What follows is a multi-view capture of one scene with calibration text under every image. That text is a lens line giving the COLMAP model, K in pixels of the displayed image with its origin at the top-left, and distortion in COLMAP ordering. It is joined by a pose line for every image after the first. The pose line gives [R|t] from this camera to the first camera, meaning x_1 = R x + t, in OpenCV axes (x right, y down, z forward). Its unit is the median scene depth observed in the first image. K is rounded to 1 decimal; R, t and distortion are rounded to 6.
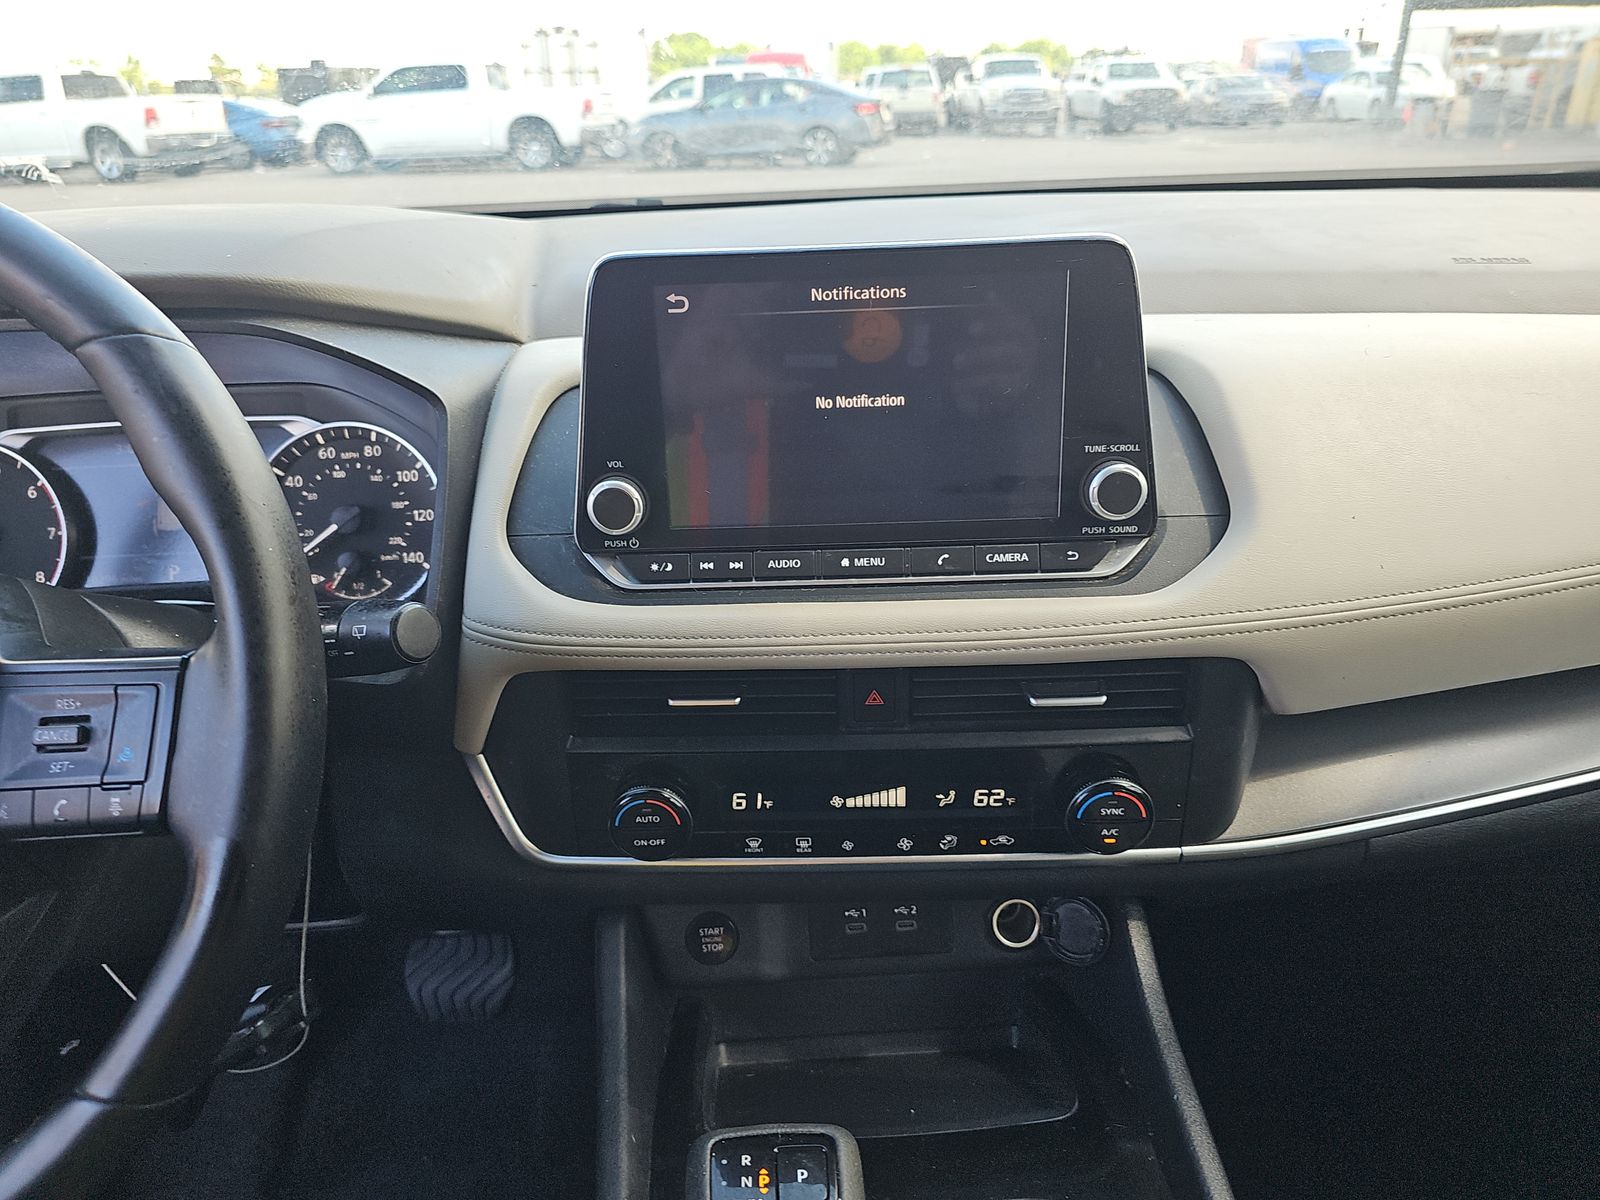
lens RADIAL K [[1068.5, 0, 761.8], [0, 1068.5, 608.9], [0, 0, 1]] dist [0.023765, -0.029536]
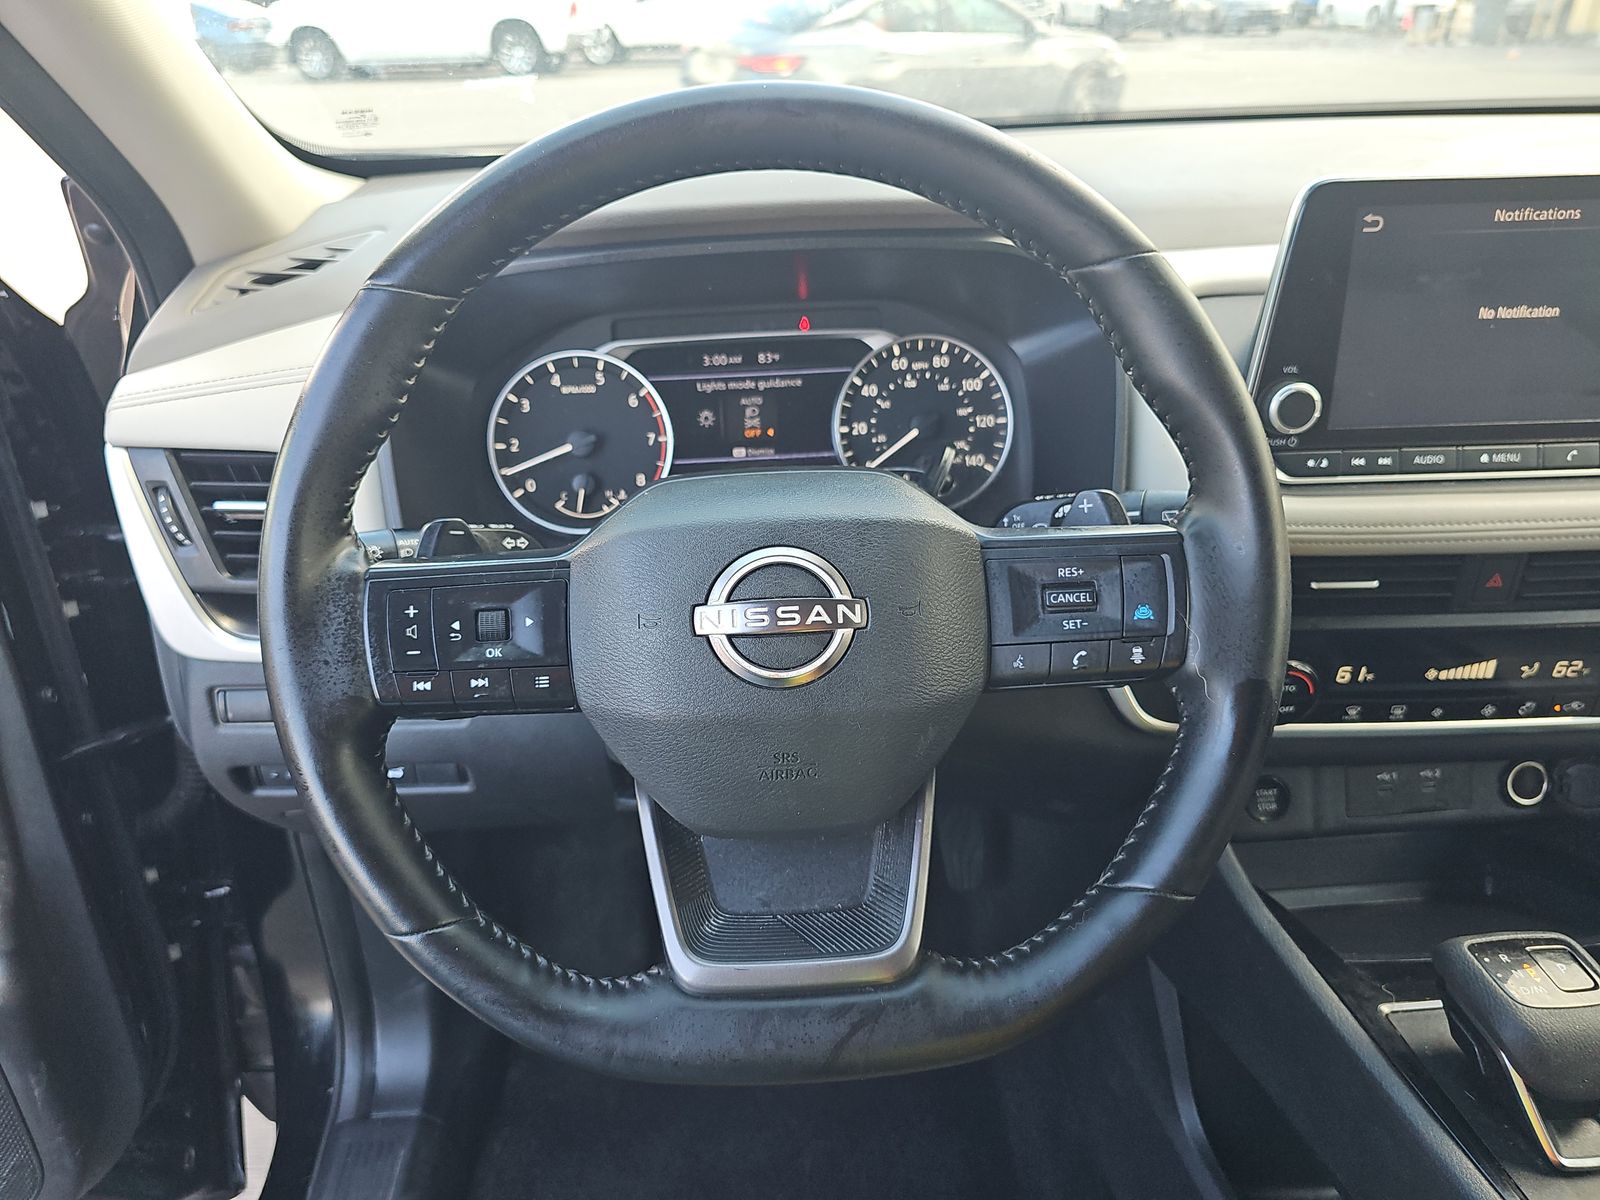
lens RADIAL K [[1068.5, 0, 786.3], [0, 1068.5, 604.4], [0, 0, 1]] dist [0.023765, -0.029536]
pose [[0.999757, -0.005927, 0.021243, -0.579654], [0.004480, 0.997707, 0.067533, 0.025501], [-0.021595, -0.067422, 0.997491, -0.100165]]
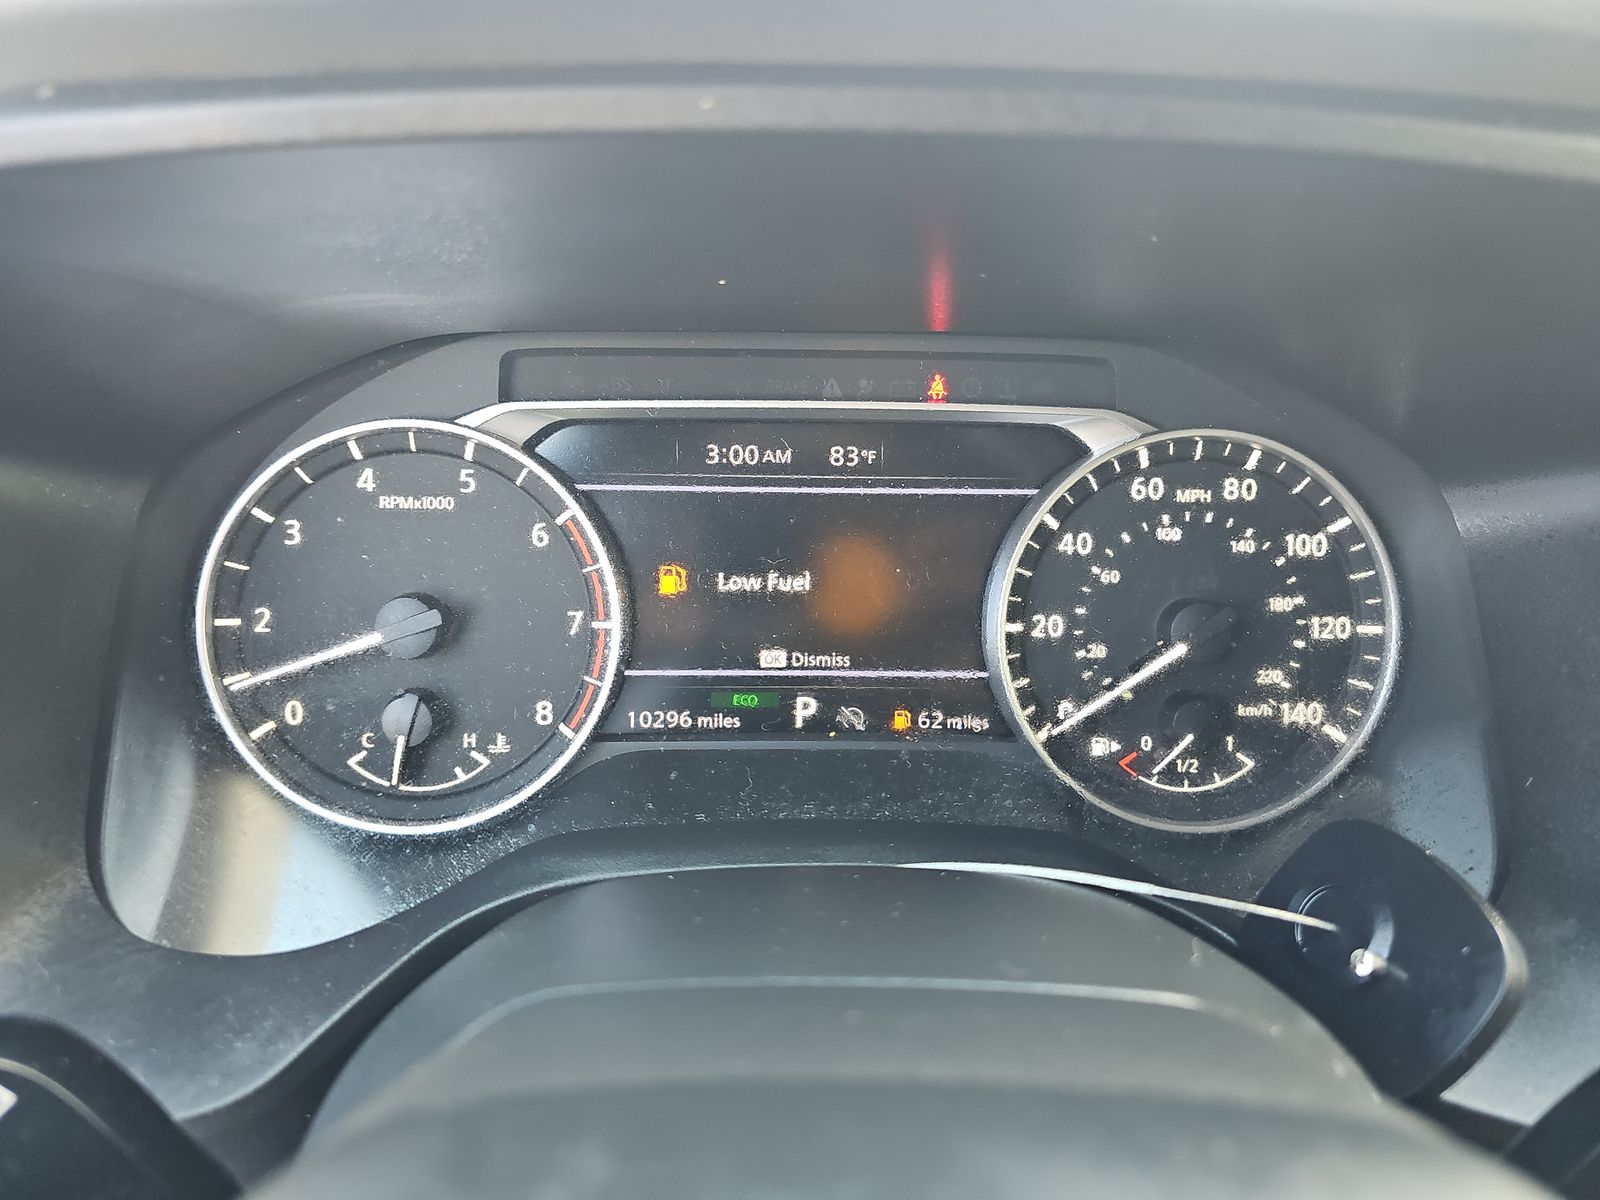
lens RADIAL K [[1068.5, 0, 800.4], [0, 1068.5, 584.9], [0, 0, 1]] dist [0.023765, -0.029536]
pose [[0.998144, 0.060473, 0.007191, -0.597905], [-0.060588, 0.998017, 0.017049, -0.107447], [-0.006146, -0.017454, 0.999829, 0.553209]]
